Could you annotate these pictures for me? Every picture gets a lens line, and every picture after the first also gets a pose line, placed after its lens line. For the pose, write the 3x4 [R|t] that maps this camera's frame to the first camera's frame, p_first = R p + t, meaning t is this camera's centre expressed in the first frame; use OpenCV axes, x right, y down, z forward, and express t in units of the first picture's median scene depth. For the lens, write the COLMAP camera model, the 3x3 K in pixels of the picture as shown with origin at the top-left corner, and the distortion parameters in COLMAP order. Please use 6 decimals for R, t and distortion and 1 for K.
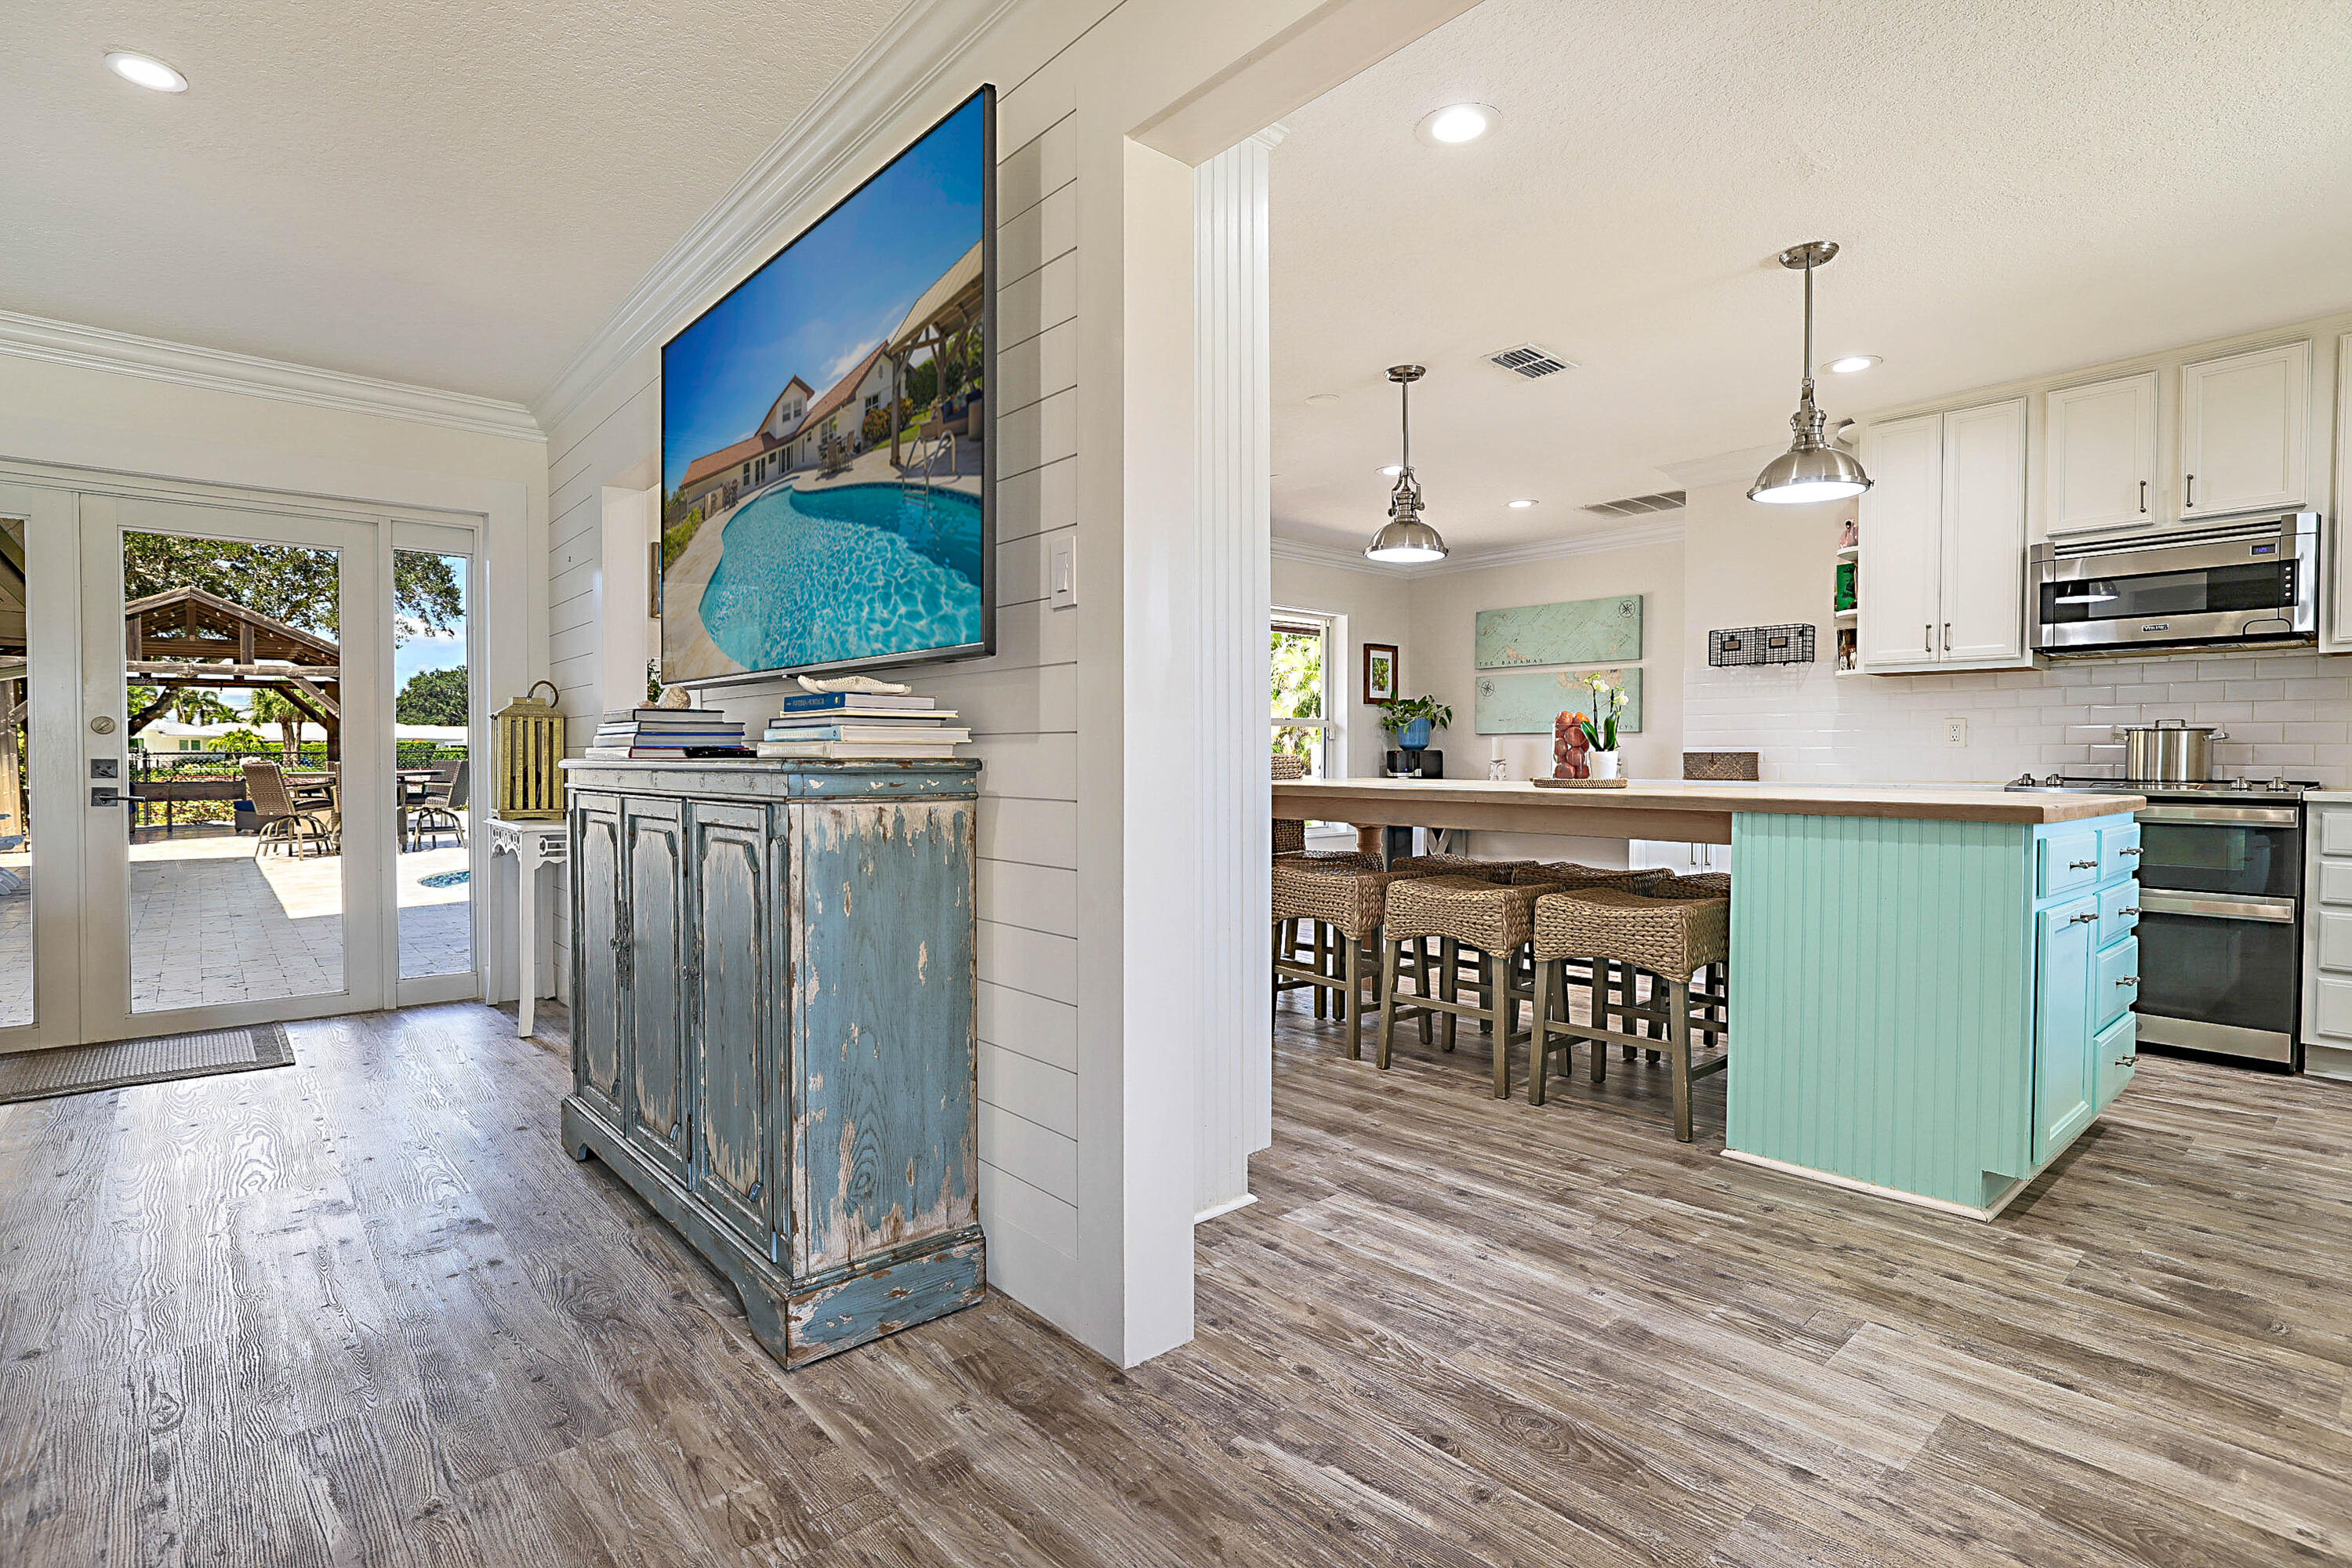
lens RADIAL K [[1137.4, 0, 1162.7], [0, 1137.4, 776.1], [0, 0, 1]] dist [-0.017161, 0.010763]
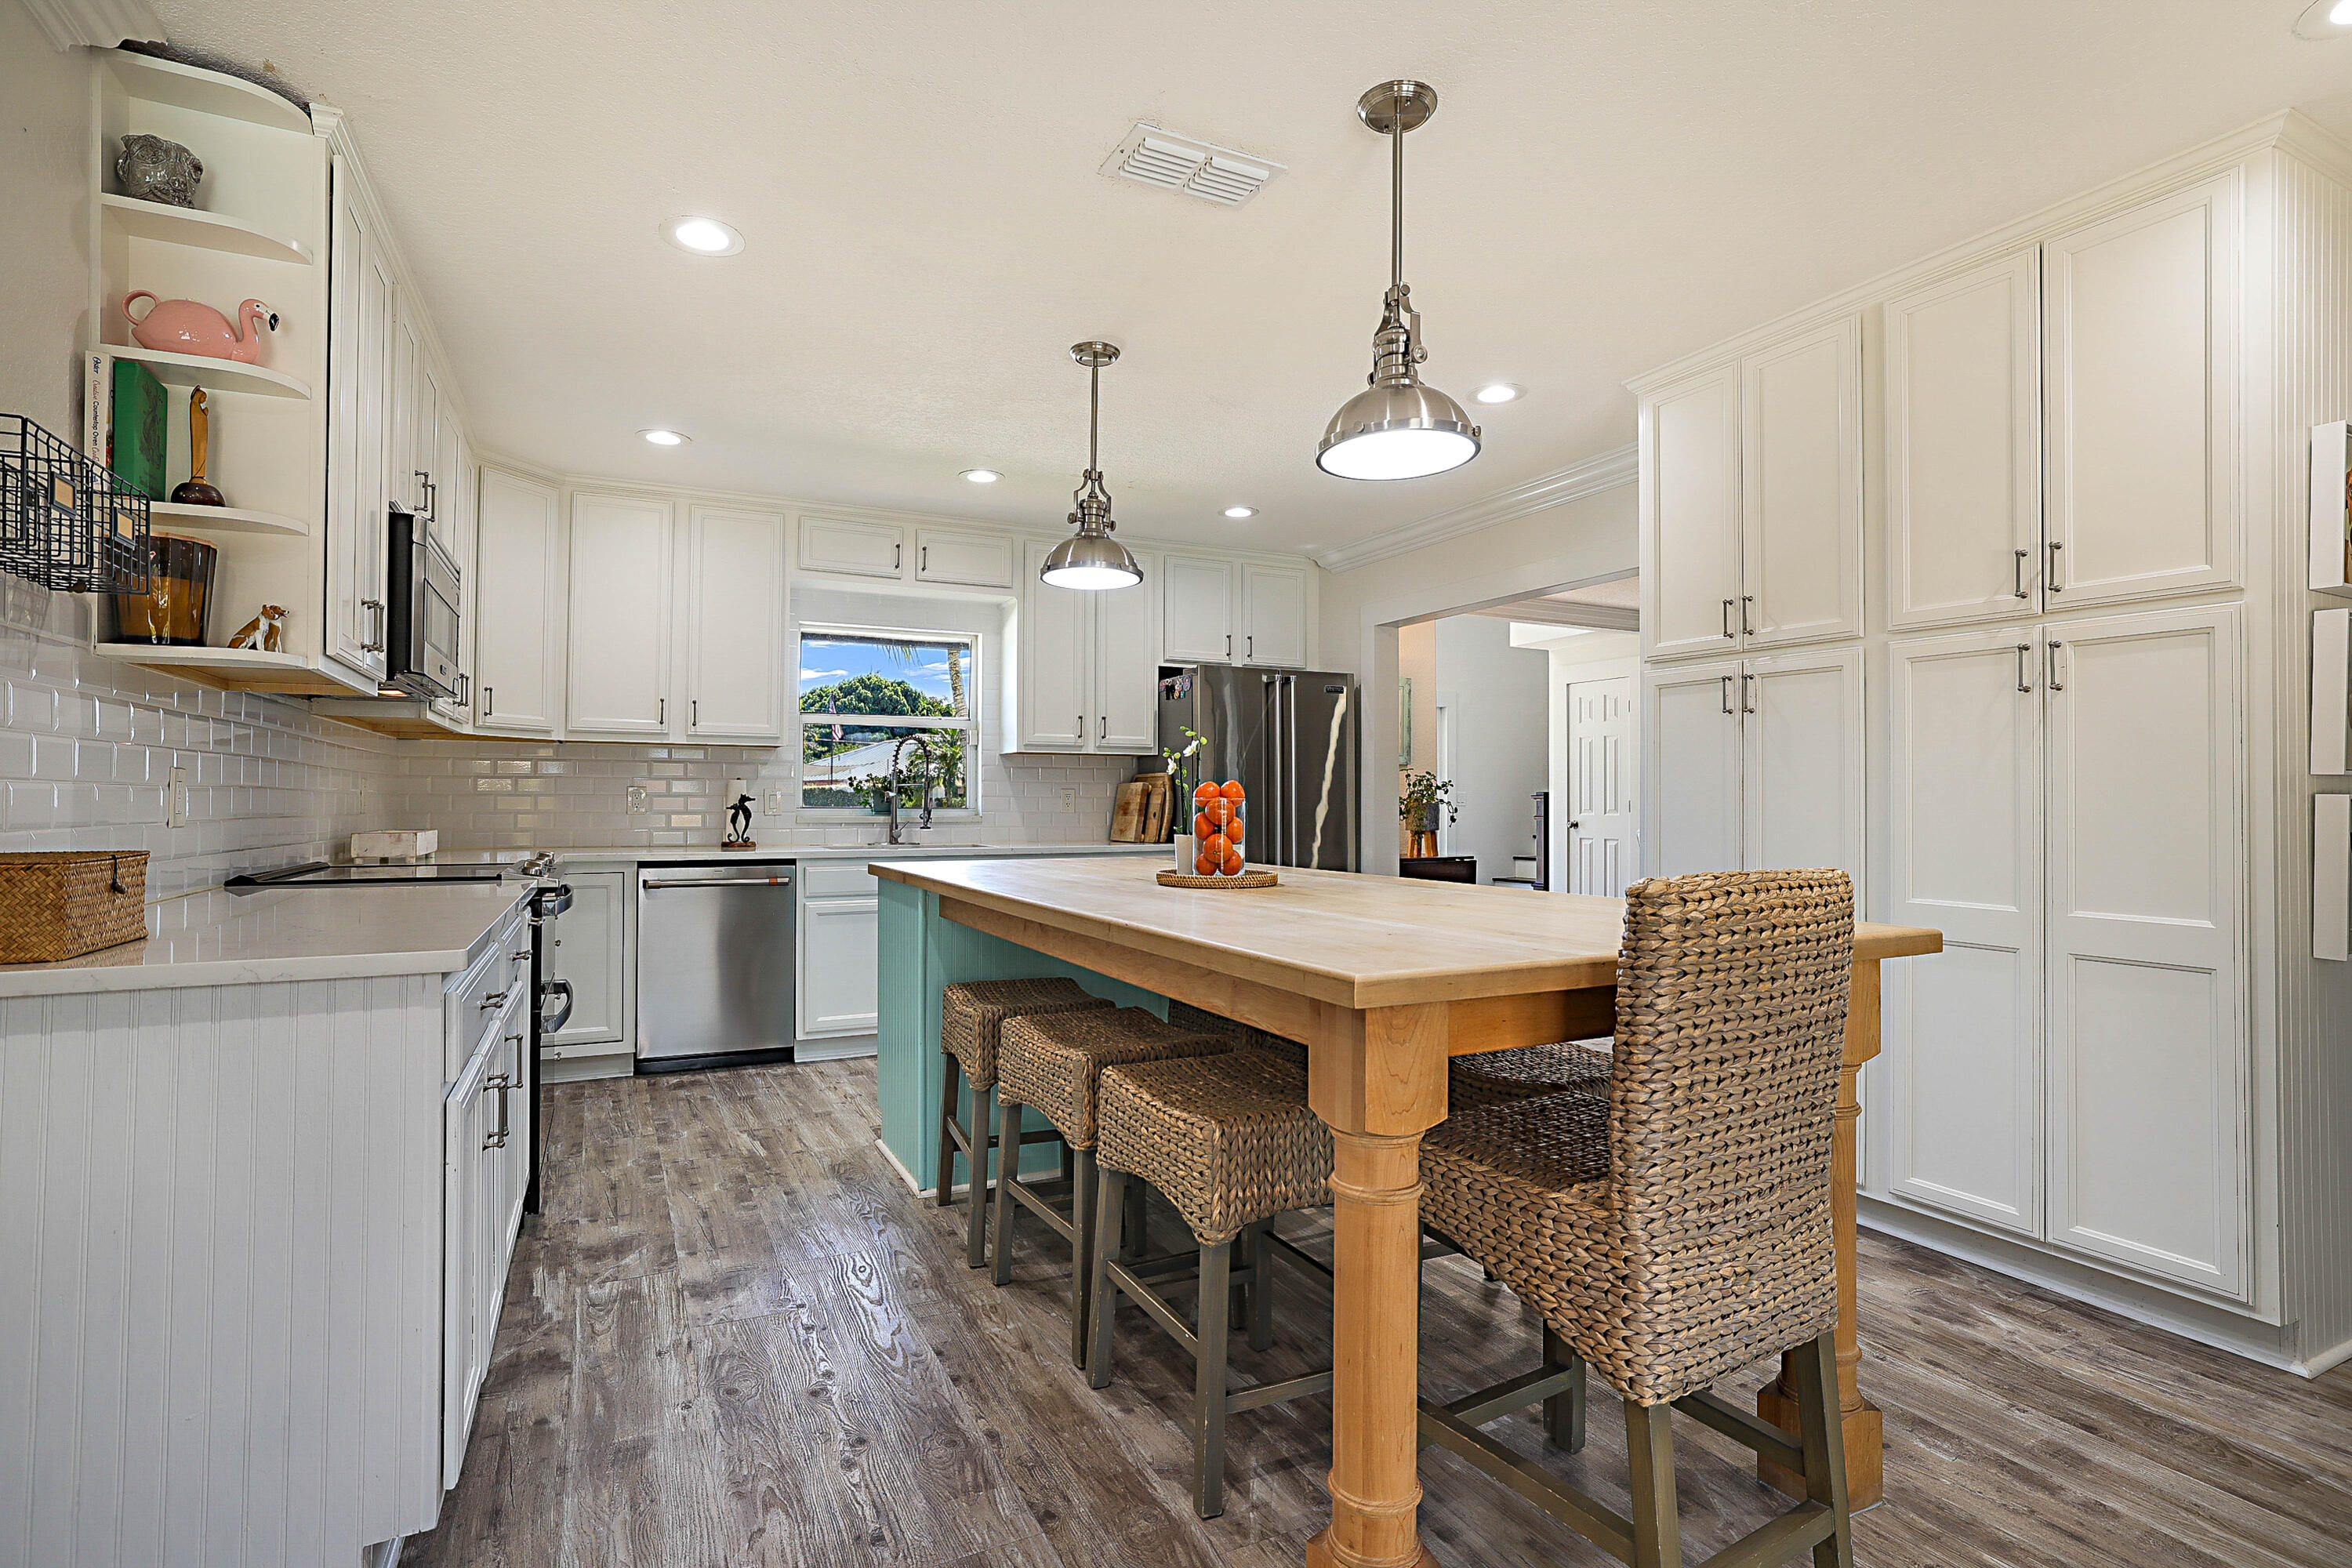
lens RADIAL K [[1106.9, 0, 1195.7], [0, 1106.9, 795.7], [0, 0, 1]] dist [-0.022661, 0.013122]
pose [[-0.965831, 0.001583, 0.259168, 0.173673], [0.005206, 0.999898, 0.013295, -0.049694], [-0.259120, 0.014190, -0.965741, 1.557411]]
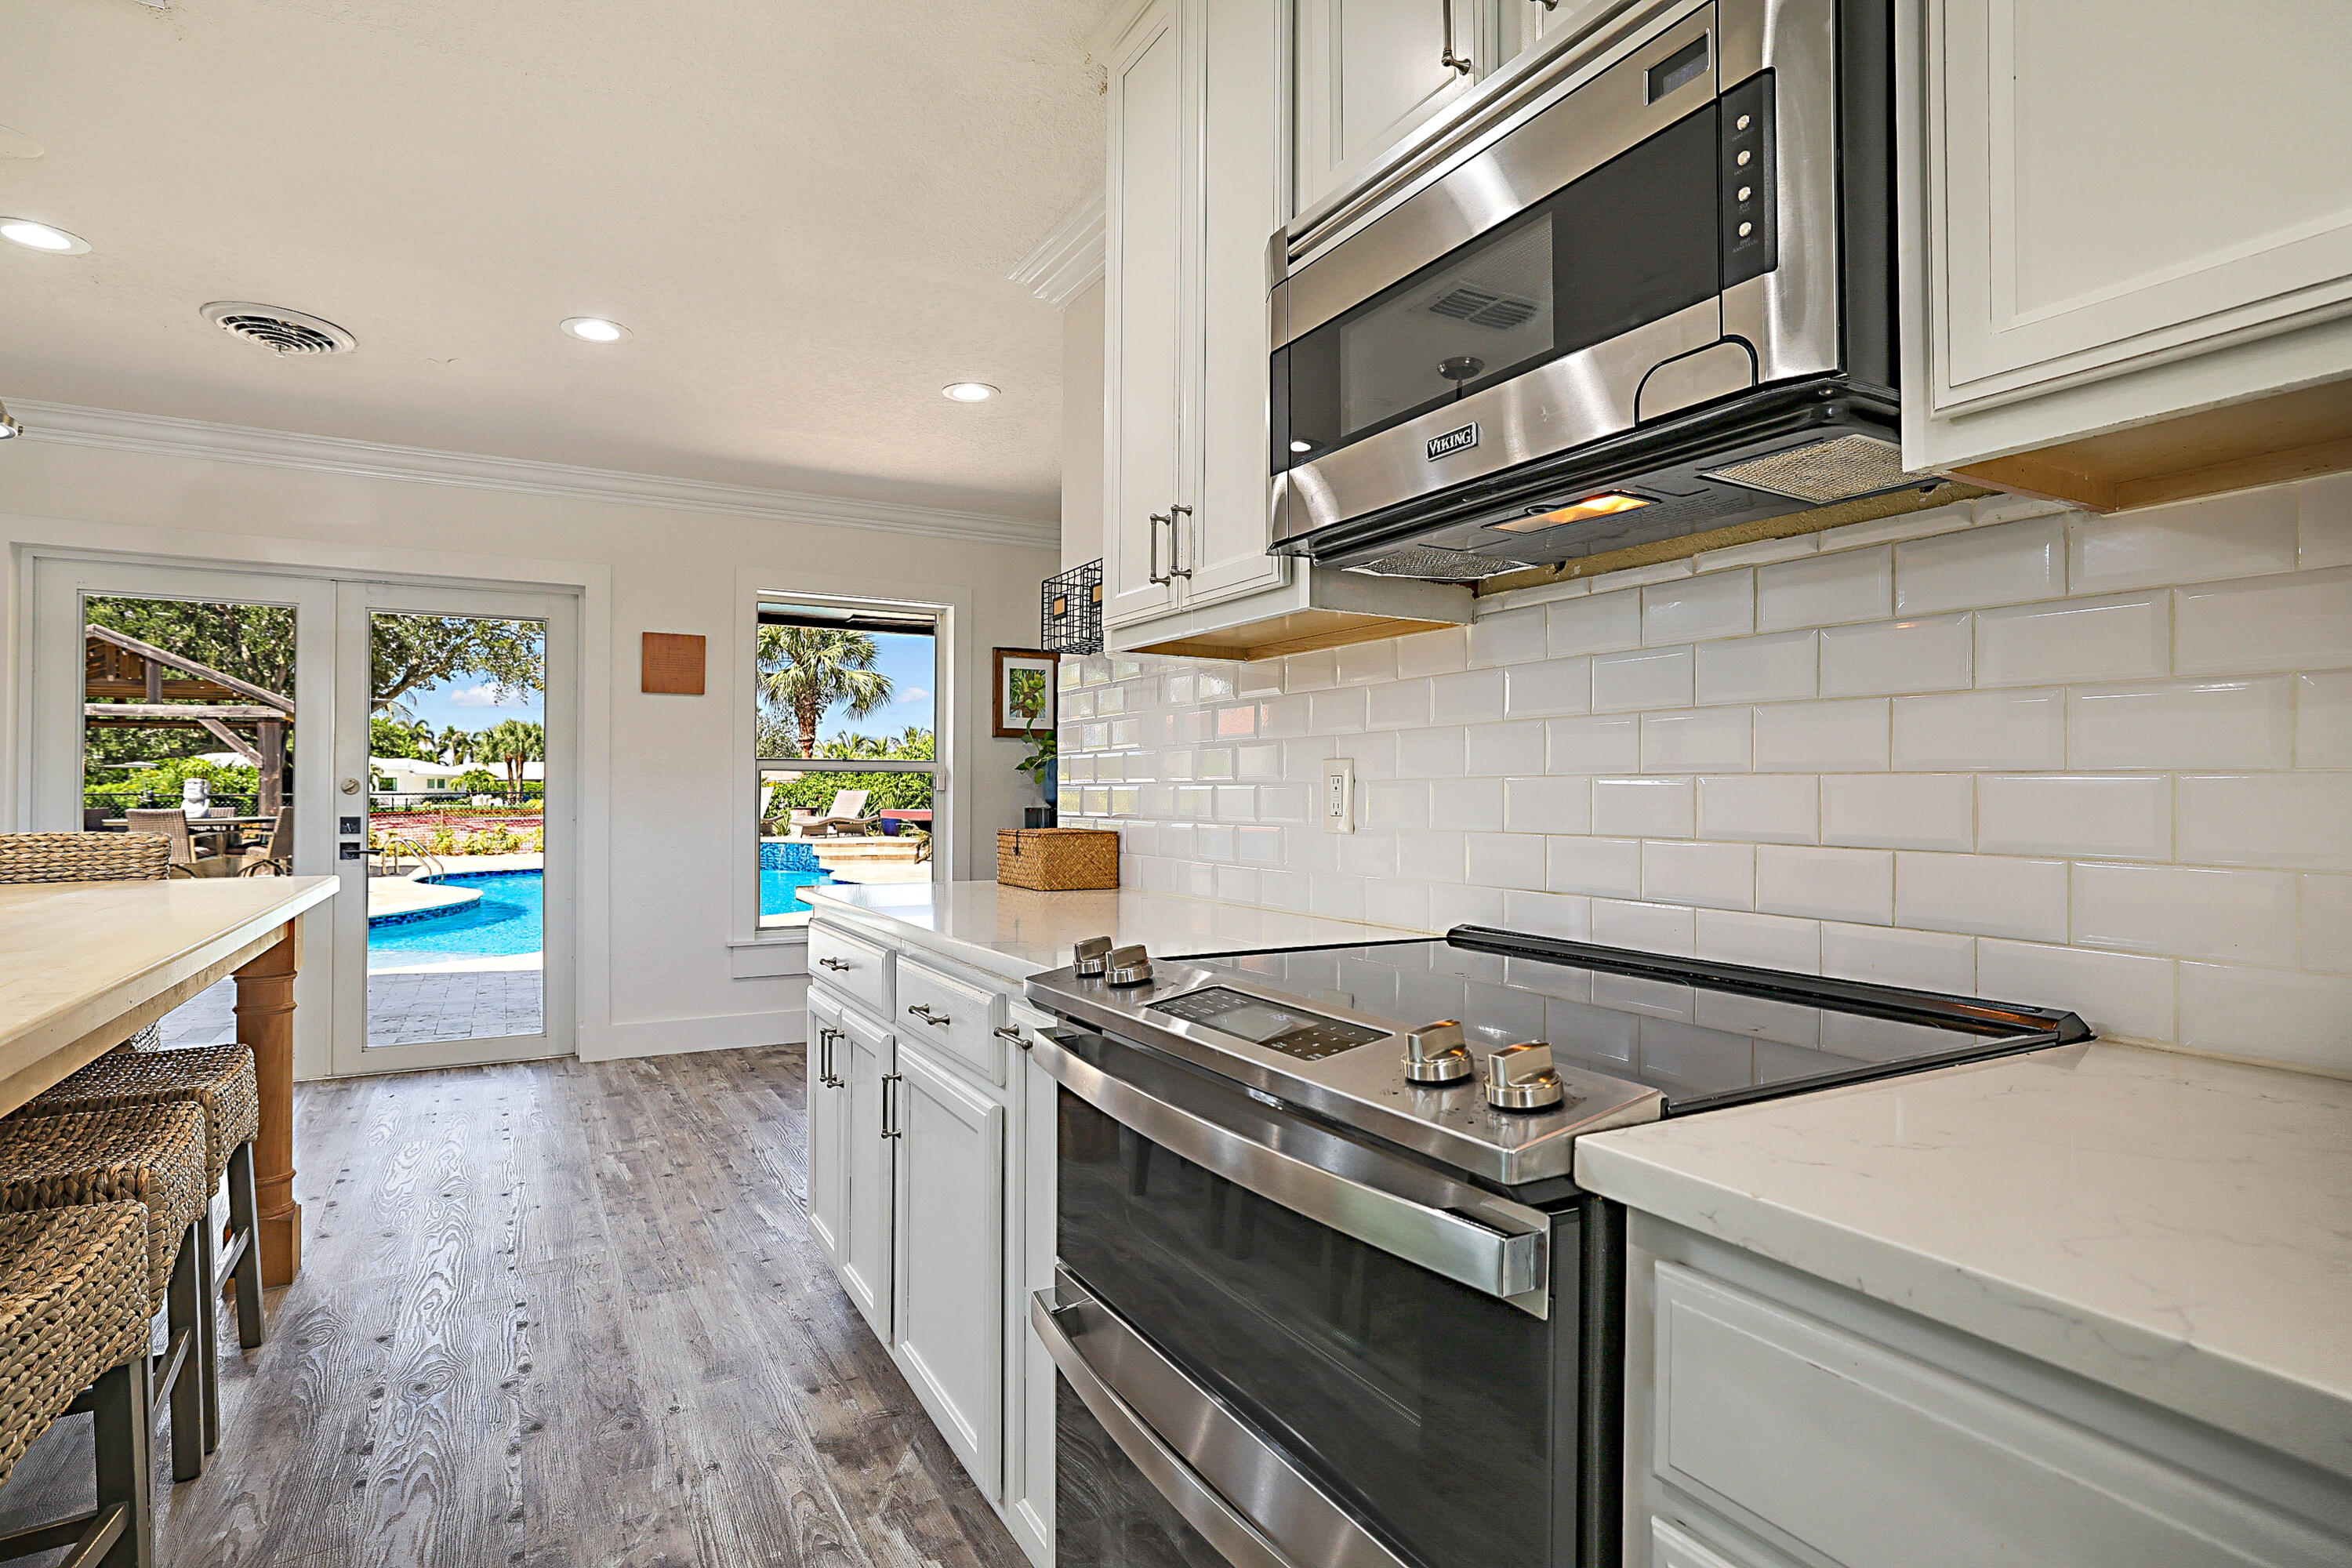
lens RADIAL K [[1199.5, 0, 1154.1], [0, 1199.5, 778.0], [0, 0, 1]] dist [-0.005444, 0.005323]
pose [[0.977132, -0.001386, -0.212630, 0.840844], [-0.005295, 0.999510, -0.030847, -0.036772], [0.212568, 0.031268, 0.976646, 0.667307]]
